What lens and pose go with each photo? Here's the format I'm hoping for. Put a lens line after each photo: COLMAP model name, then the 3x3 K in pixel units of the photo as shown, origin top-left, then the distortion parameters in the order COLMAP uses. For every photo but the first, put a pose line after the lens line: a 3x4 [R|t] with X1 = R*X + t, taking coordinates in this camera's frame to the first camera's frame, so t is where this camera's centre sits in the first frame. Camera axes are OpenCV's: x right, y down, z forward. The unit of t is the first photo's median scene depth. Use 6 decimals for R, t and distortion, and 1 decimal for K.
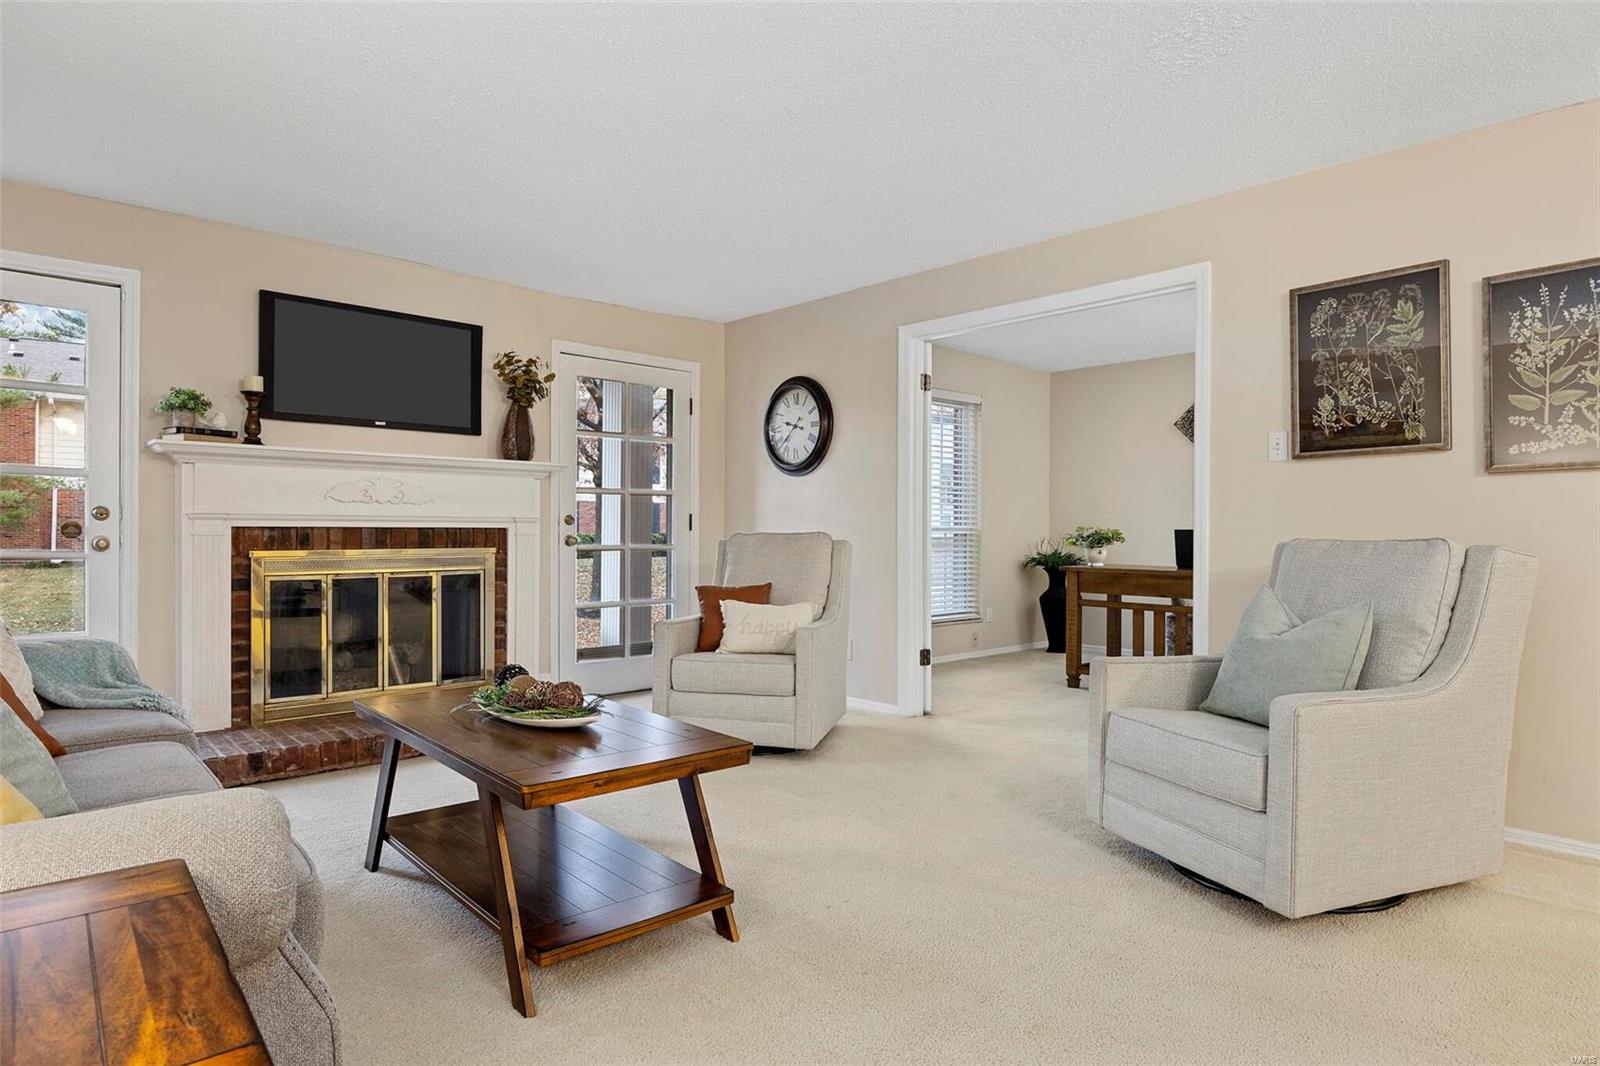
lens RADIAL K [[880.2, 0, 798.1], [0, 880.2, 528.8], [0, 0, 1]] dist [-0.006395, 0.000433]
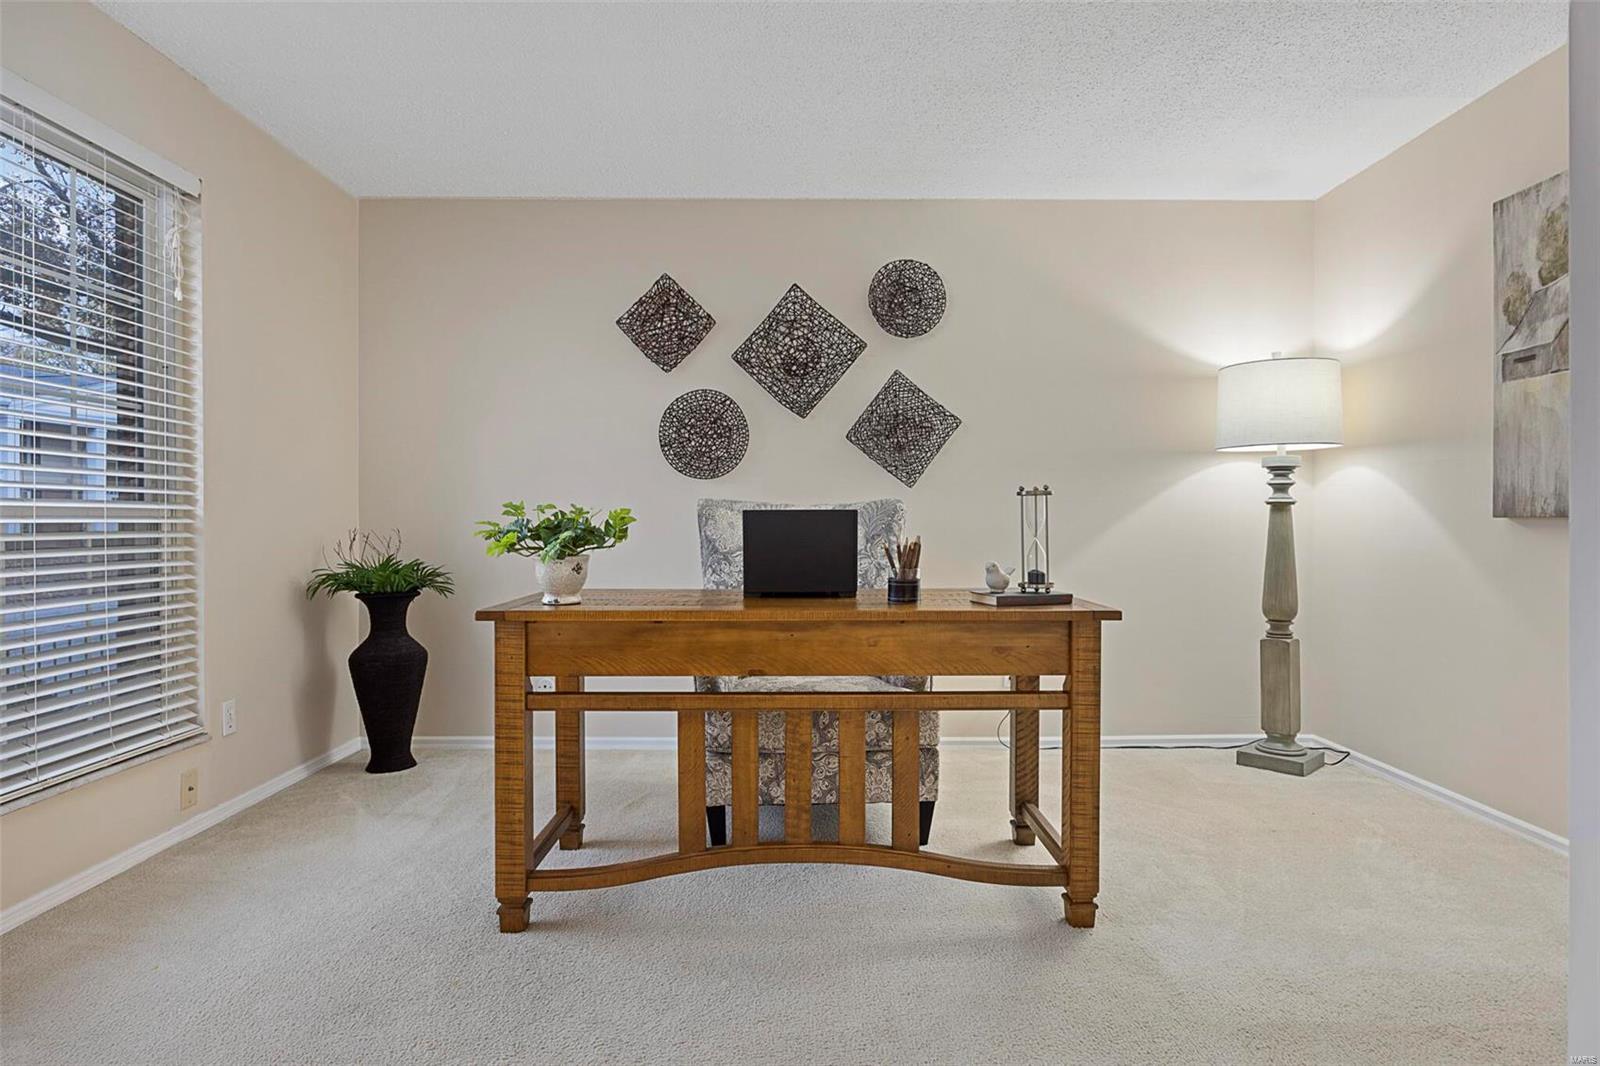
lens RADIAL K [[880.2, 0, 798.3], [0, 880.2, 525.9], [0, 0, 1]] dist [-0.006395, 0.000433]
pose [[0.676034, -0.007707, 0.736830, 0.092222], [0.001119, 0.999955, 0.009432, 0.003217], [-0.736869, -0.005552, 0.676012, 0.507958]]
